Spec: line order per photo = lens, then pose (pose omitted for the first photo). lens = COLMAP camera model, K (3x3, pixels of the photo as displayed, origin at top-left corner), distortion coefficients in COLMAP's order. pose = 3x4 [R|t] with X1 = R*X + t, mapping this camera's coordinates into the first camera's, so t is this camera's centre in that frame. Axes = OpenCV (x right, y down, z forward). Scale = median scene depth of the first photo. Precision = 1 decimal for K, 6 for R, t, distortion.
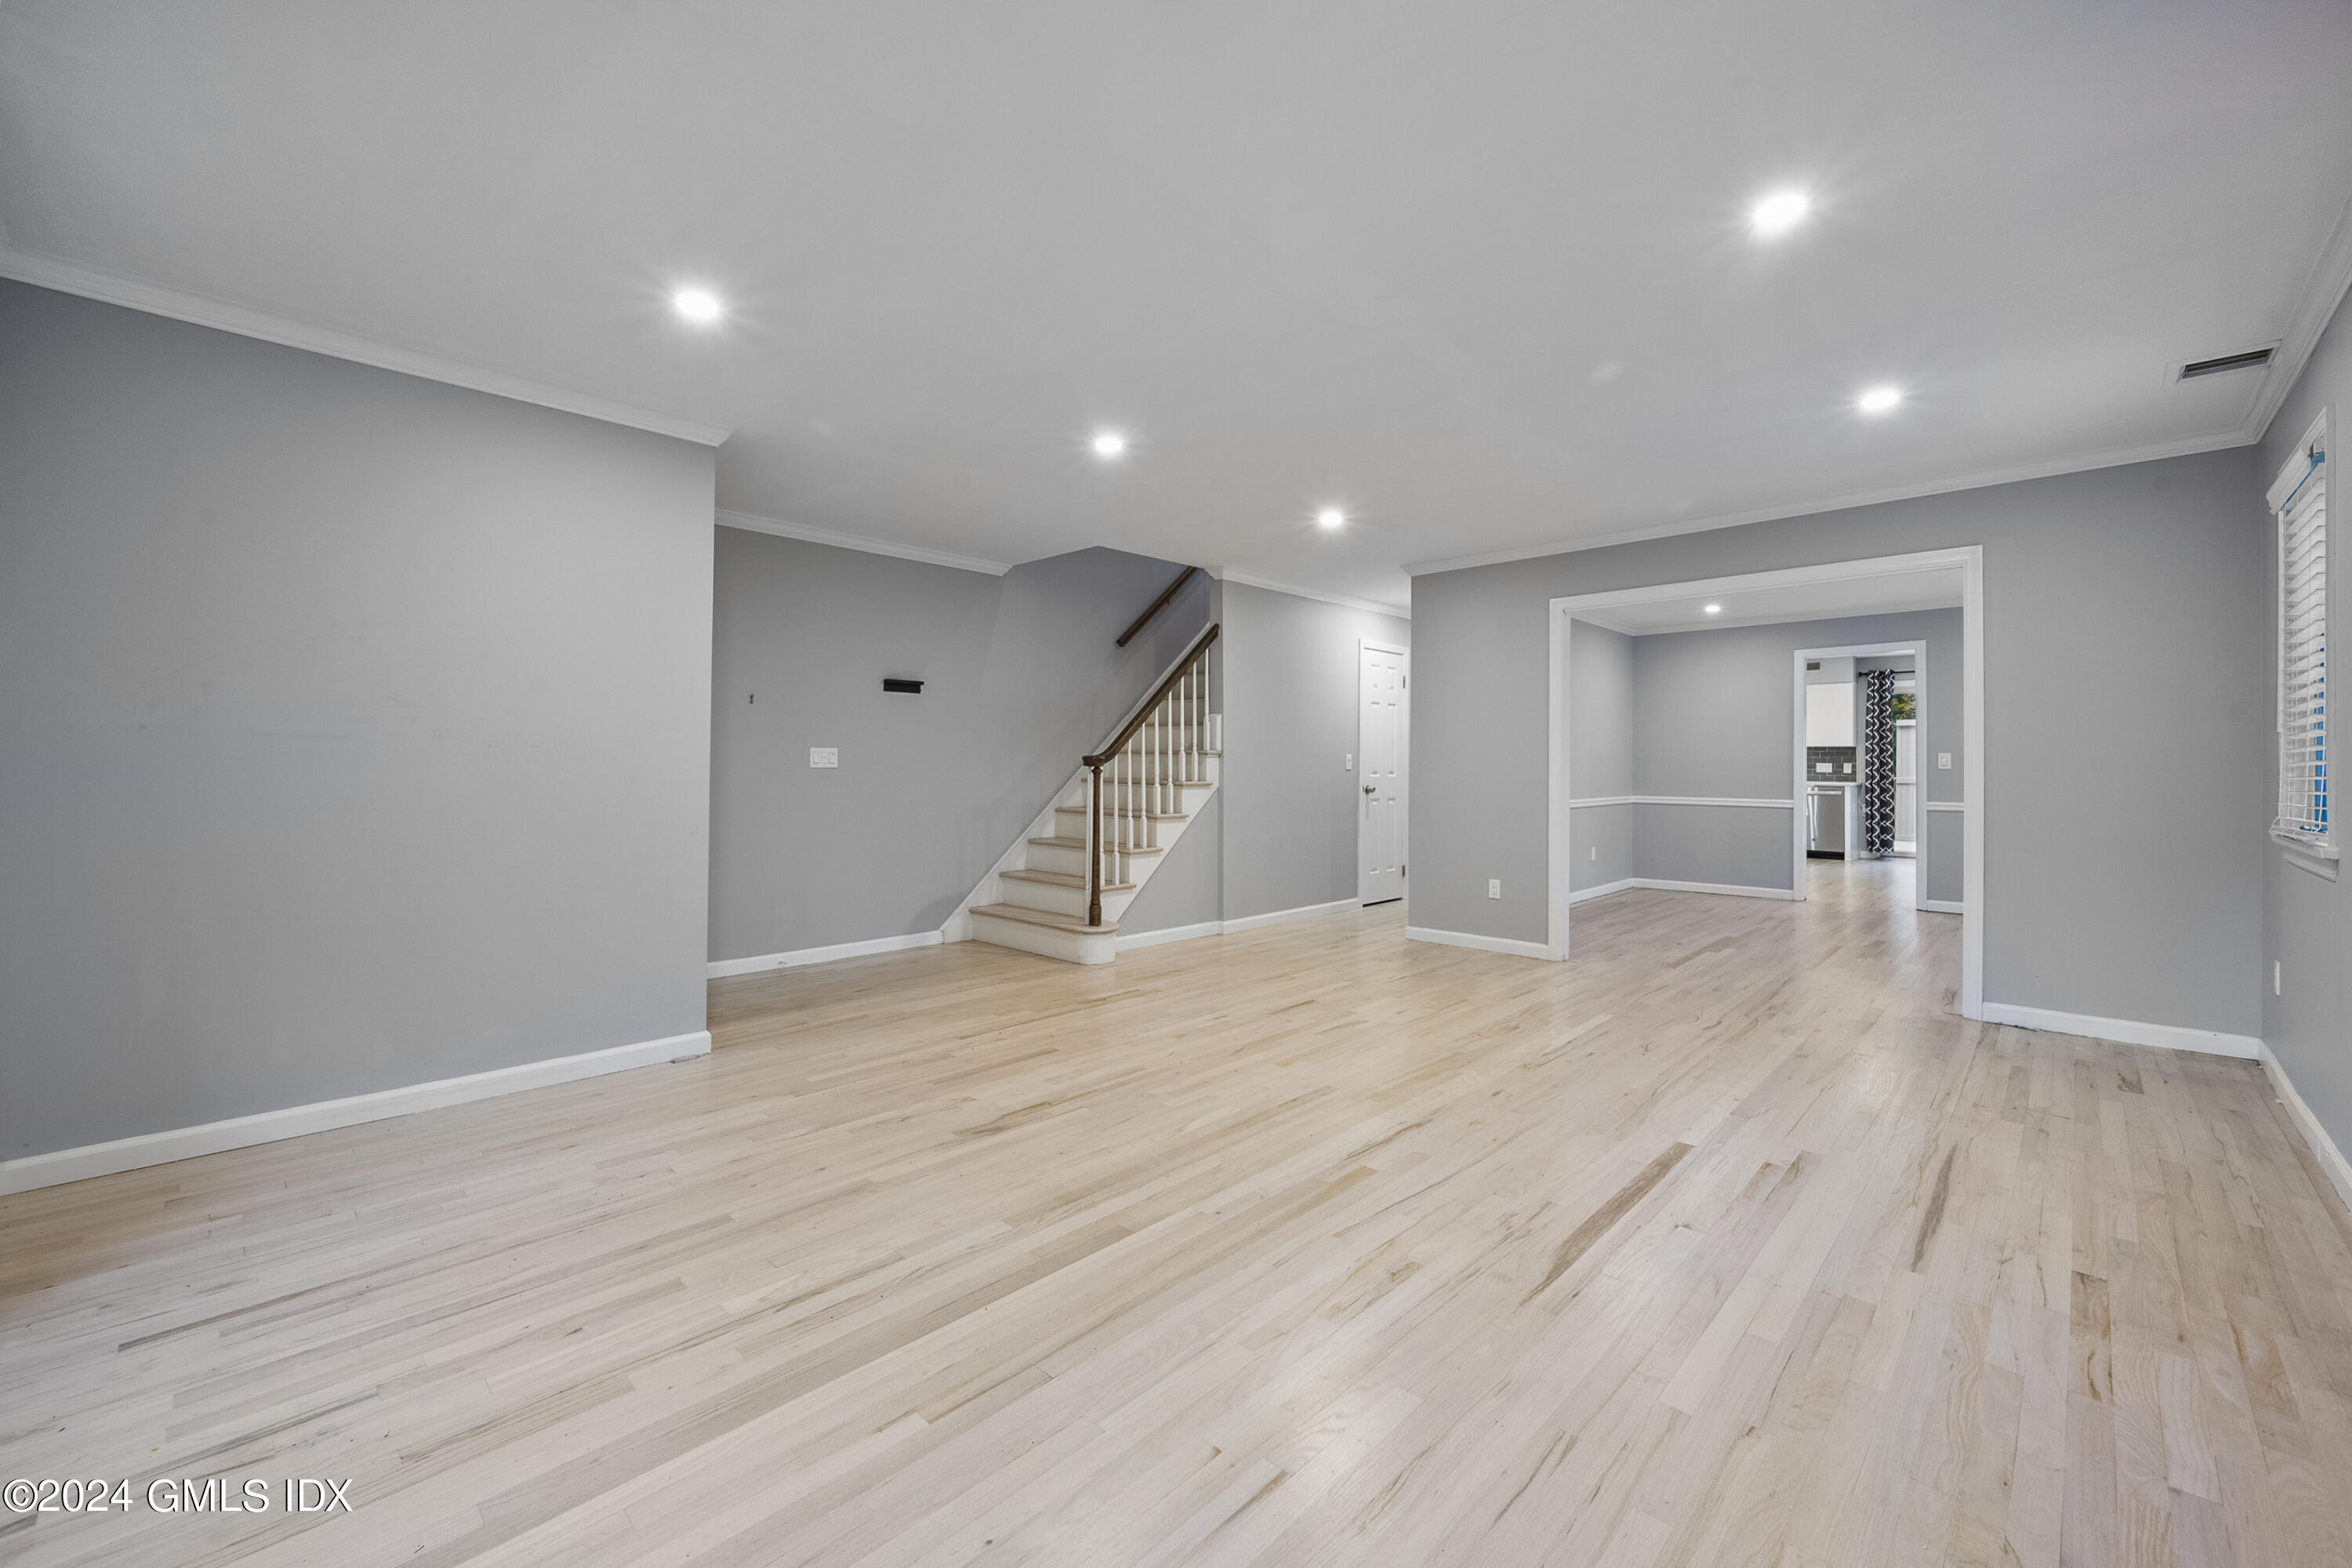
lens RADIAL K [[931.3, 0, 1184.5], [0, 931.3, 773.0], [0, 0, 1]] dist [0.000374, -0.000116]
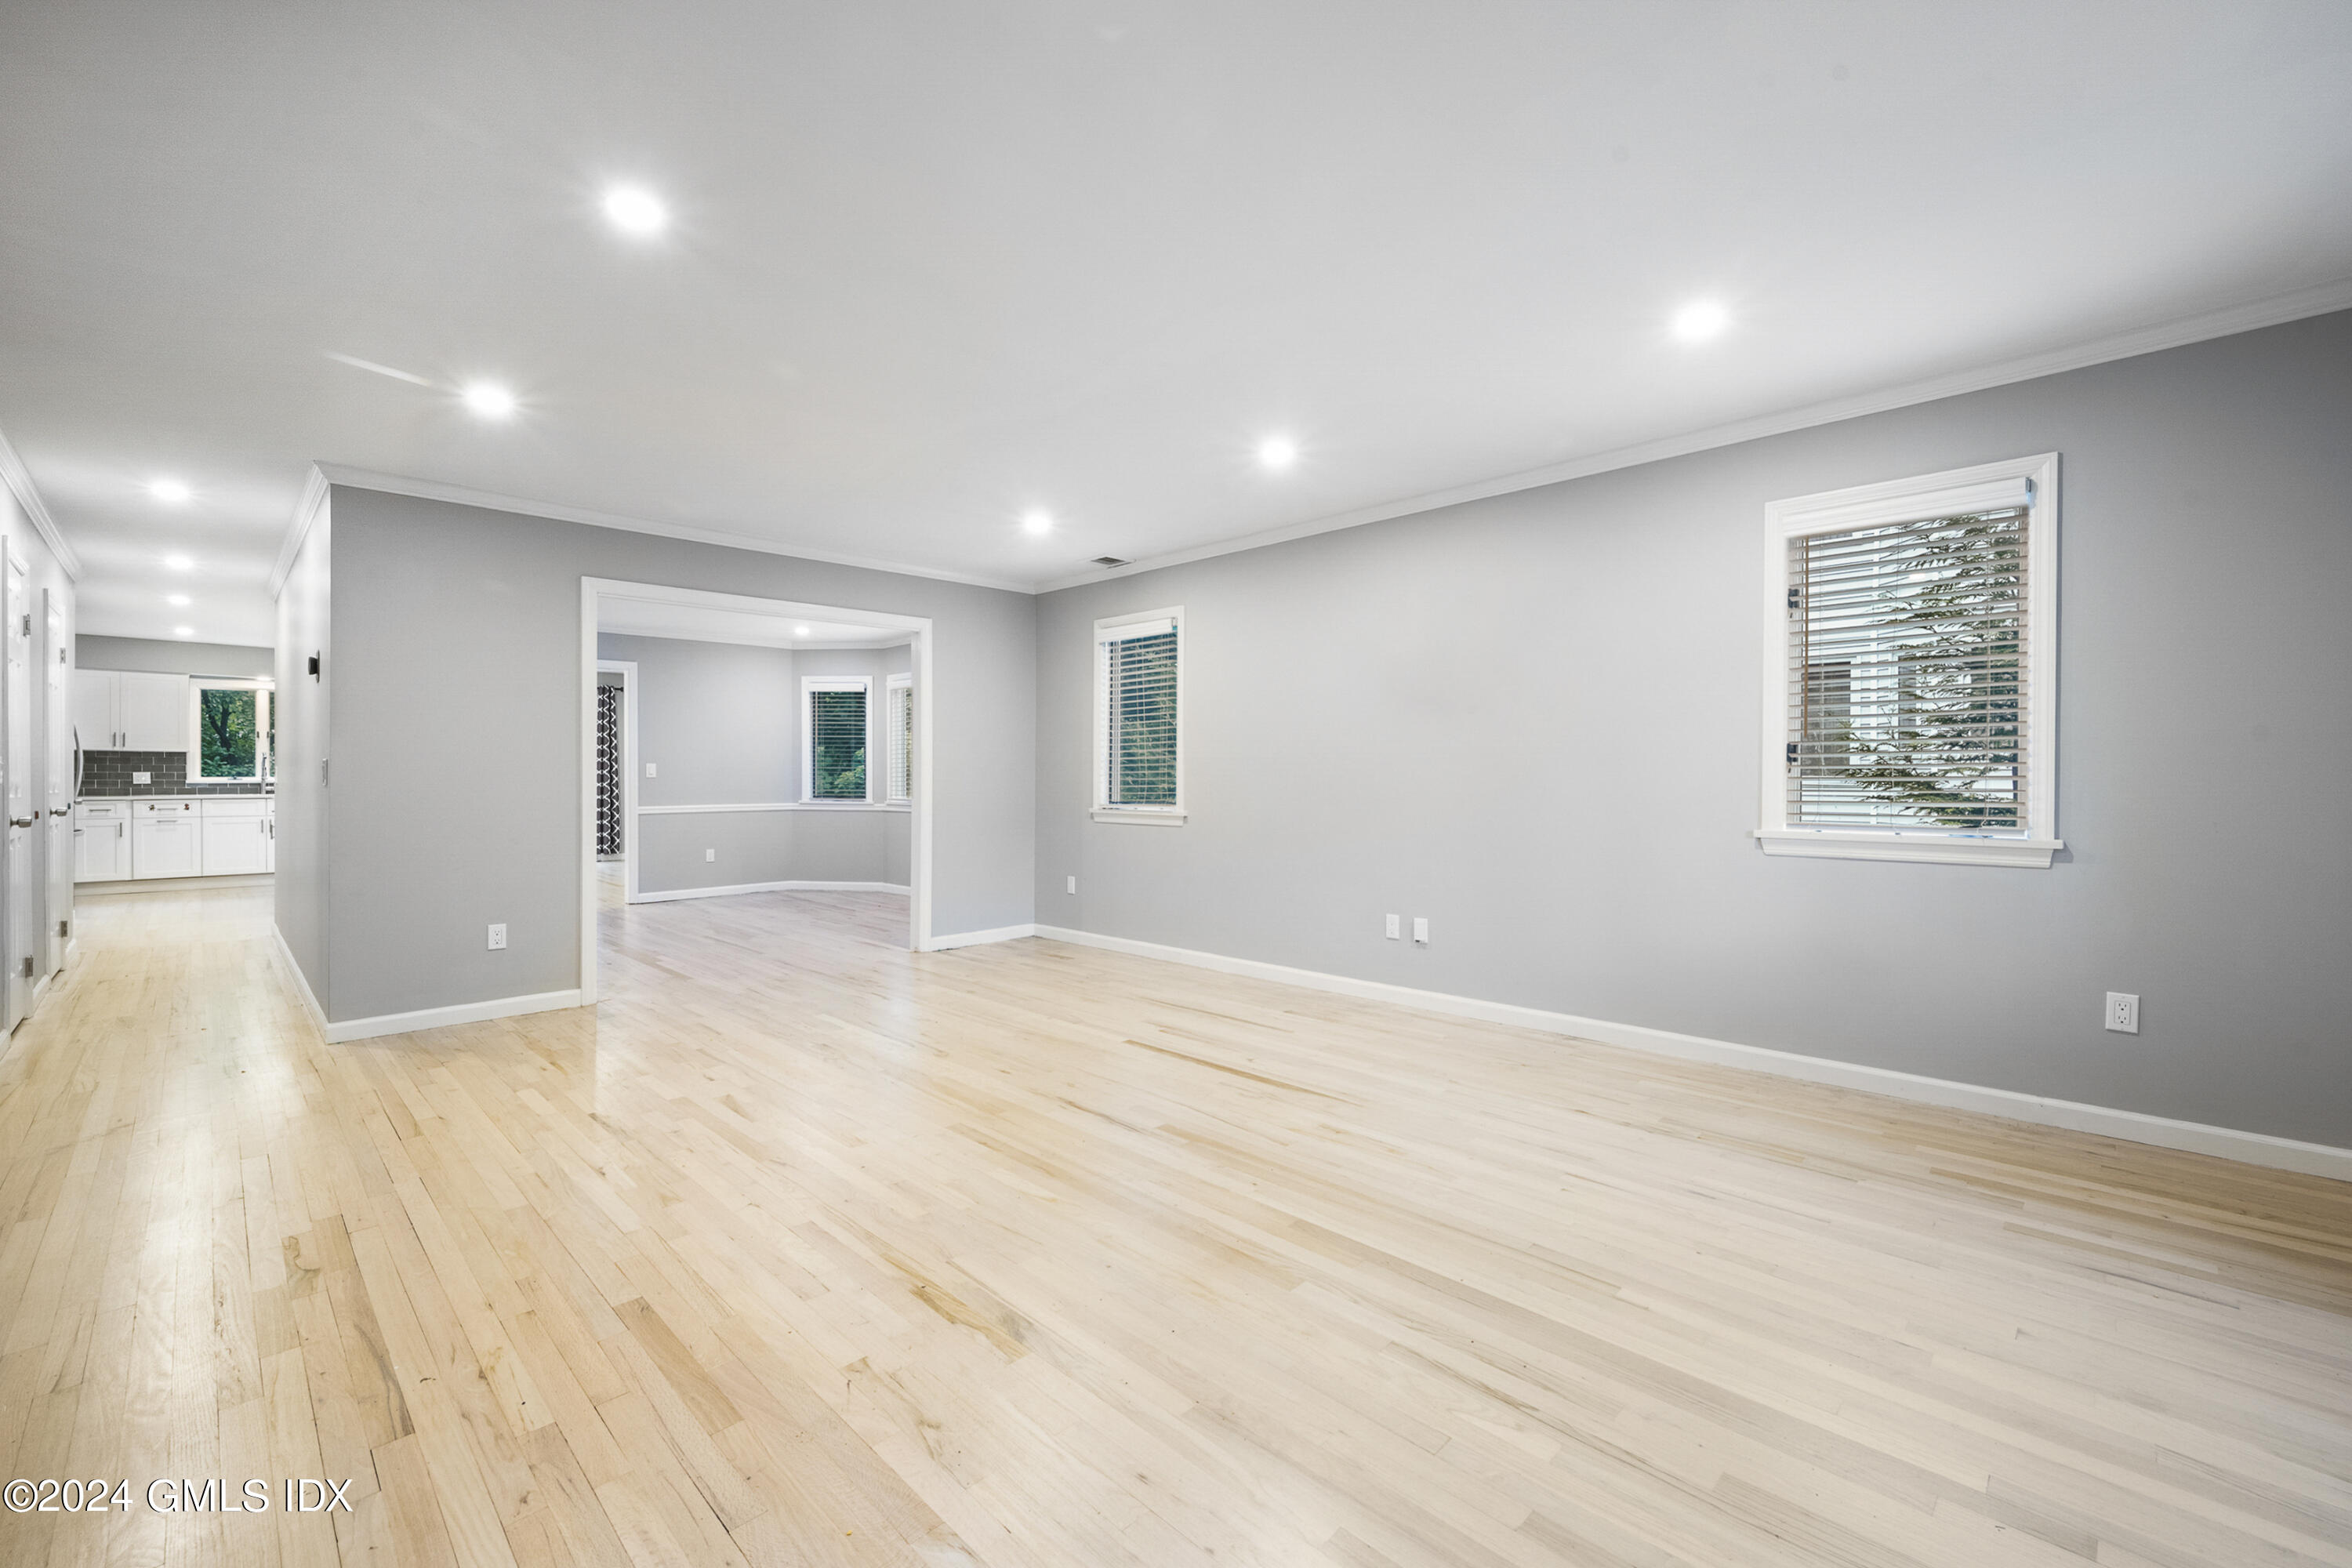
lens RADIAL K [[931.3, 0, 1184.5], [0, 931.3, 773.0], [0, 0, 1]] dist [0.000374, -0.000116]
pose [[0.031807, -0.001093, 0.999493, -0.815213], [0.011797, 0.999930, 0.000718, -0.006930], [-0.999424, 0.011768, 0.031818, 0.806592]]
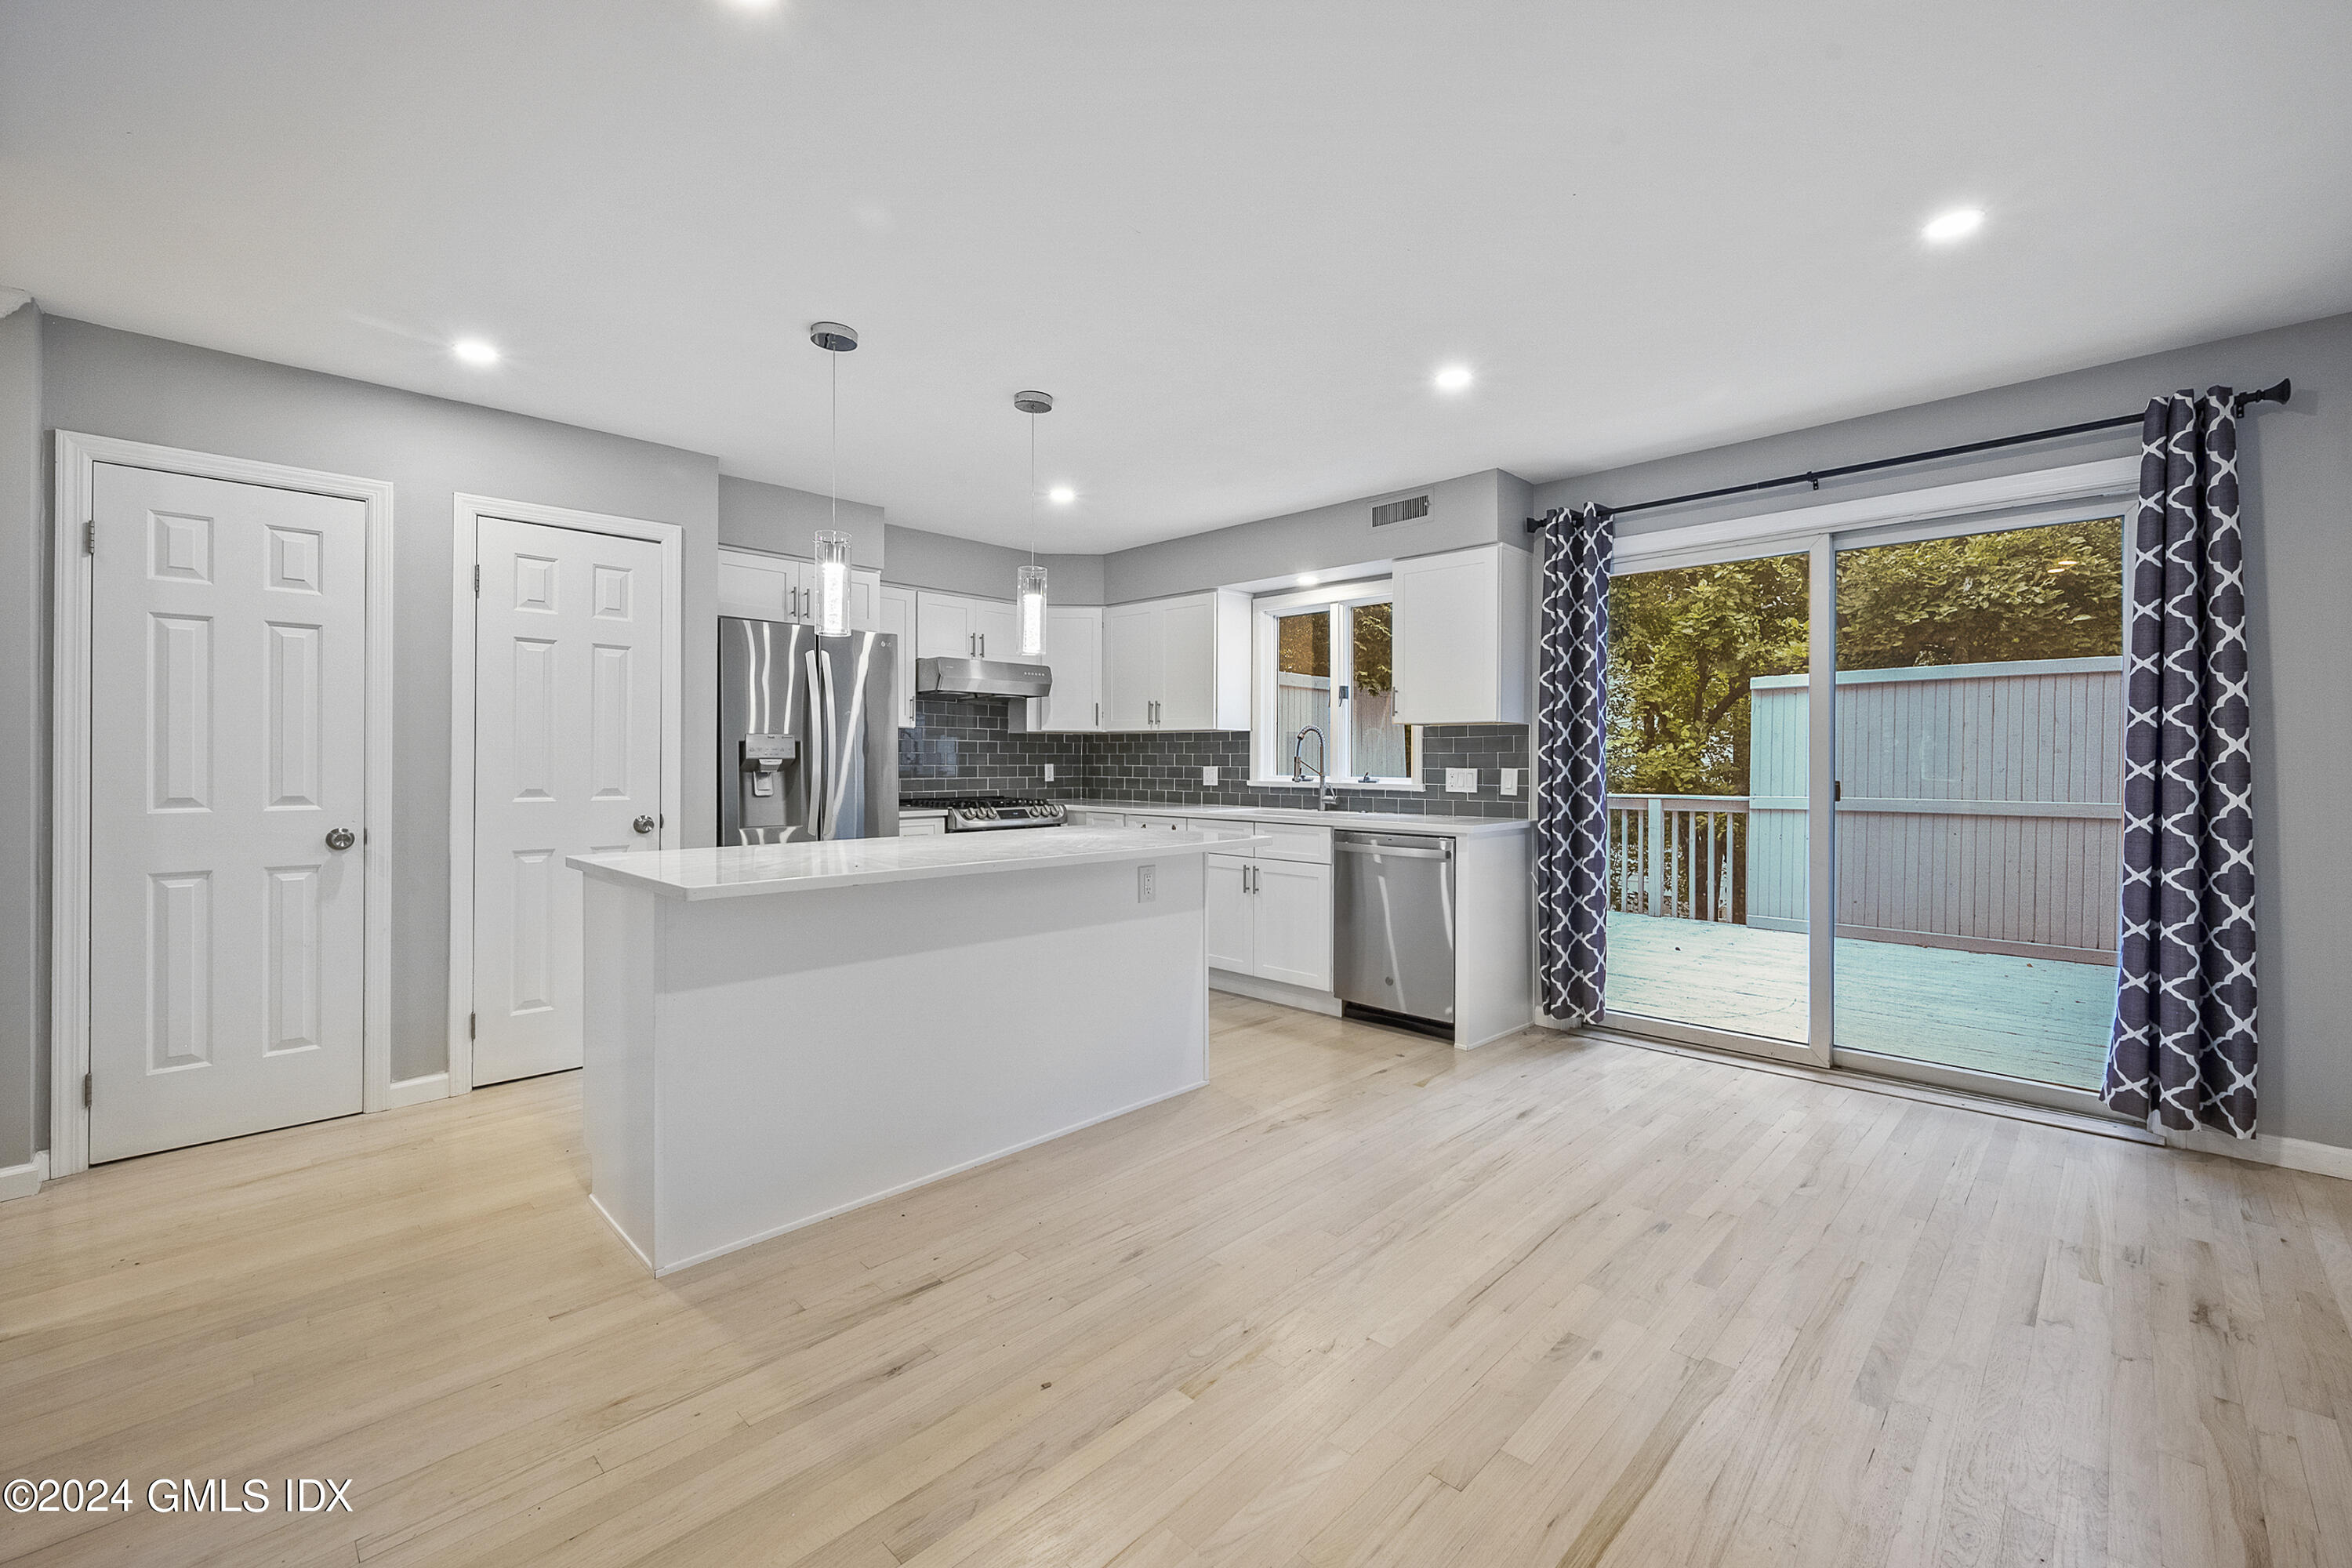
lens RADIAL K [[961.3, 0, 1176.3], [0, 961.3, 768.5], [0, 0, 1]] dist [-0.000034, 0.000022]
pose [[0.998670, -0.000375, -0.051549, 2.650941], [0.000016, 0.999976, -0.006970, -0.034071], [0.051551, 0.006960, 0.998646, 2.692619]]
